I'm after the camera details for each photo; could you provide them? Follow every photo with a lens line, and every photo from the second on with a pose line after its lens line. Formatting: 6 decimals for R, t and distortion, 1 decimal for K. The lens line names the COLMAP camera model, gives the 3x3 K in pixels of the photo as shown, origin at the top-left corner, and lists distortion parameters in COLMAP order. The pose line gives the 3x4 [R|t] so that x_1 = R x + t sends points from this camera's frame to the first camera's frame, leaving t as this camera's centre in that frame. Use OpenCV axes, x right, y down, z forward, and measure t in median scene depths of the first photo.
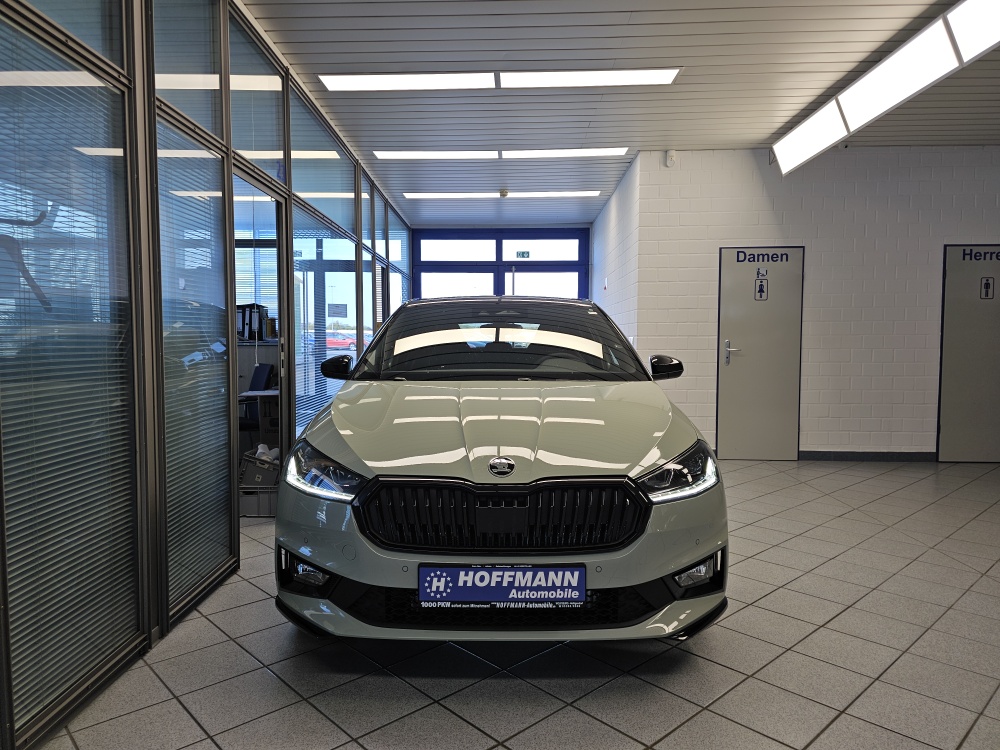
lens RADIAL K [[683.3, 0, 488.4], [0, 683.3, 377.5], [0, 0, 1]] dist [0.063146, -0.061878]
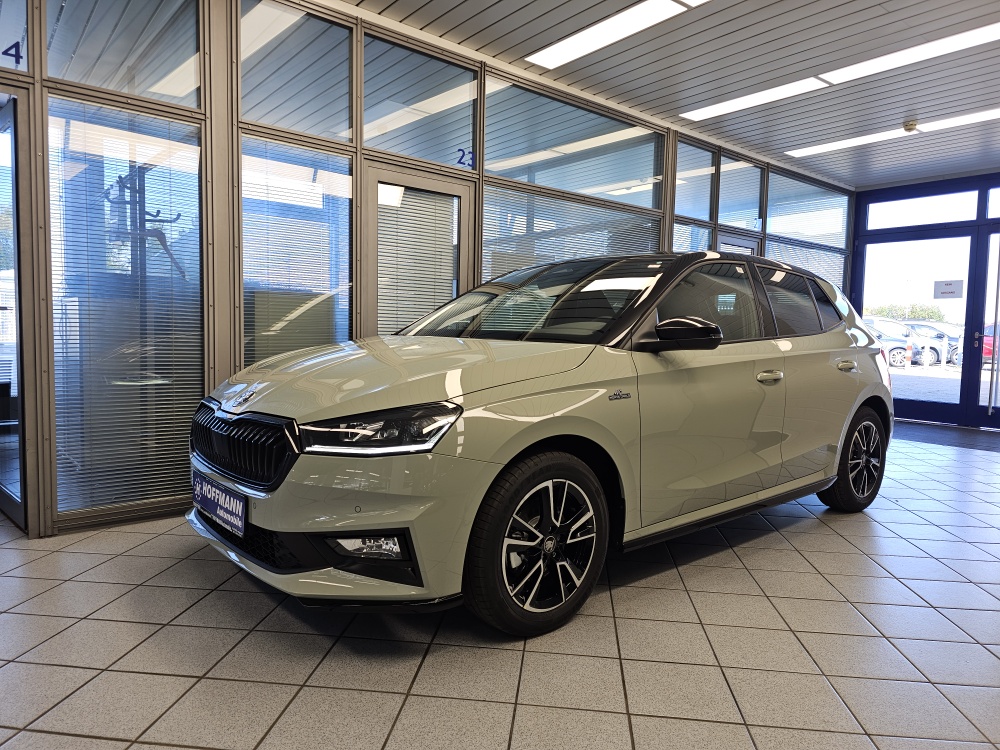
lens RADIAL K [[683.3, 0, 494.8], [0, 683.3, 378.7], [0, 0, 1]] dist [0.063146, -0.061878]
pose [[0.645138, 0.071173, -0.760744, 0.554087], [-0.068188, 0.997042, 0.035455, 0.016018], [0.761017, 0.029001, 0.648083, 0.293494]]
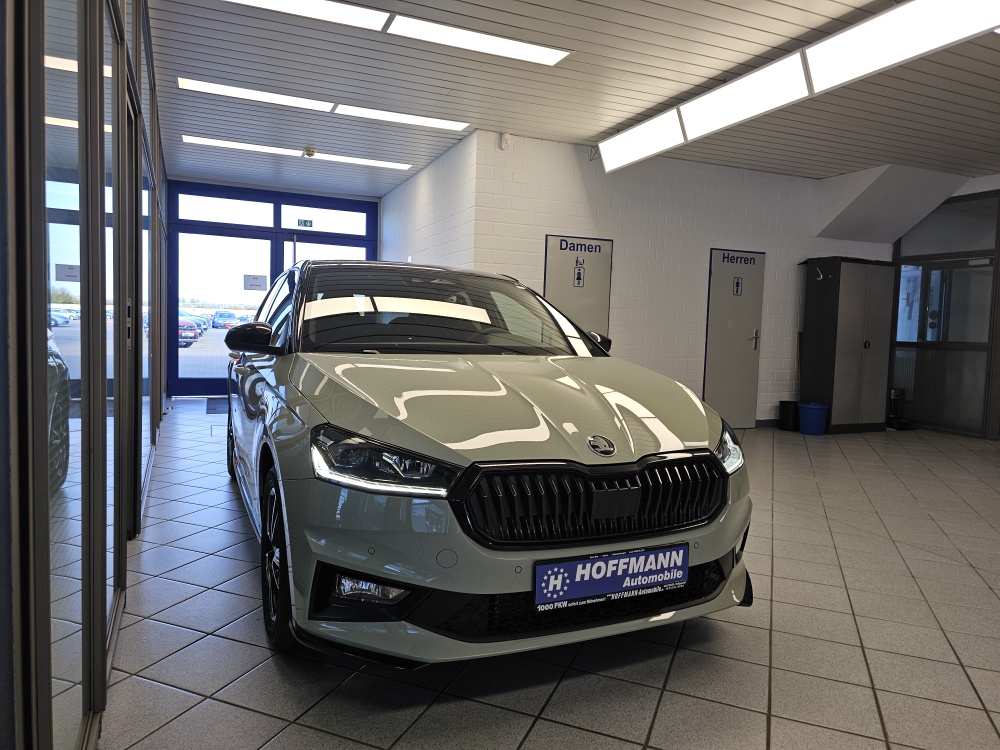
lens RADIAL K [[683.3, 0, 502.5], [0, 683.3, 371.9], [0, 0, 1]] dist [0.063146, -0.061878]
pose [[0.898854, -0.000297, 0.438249, -0.248243], [-0.006221, 0.999890, 0.013437, 0.010537], [-0.438205, -0.014804, 0.898753, 0.119454]]
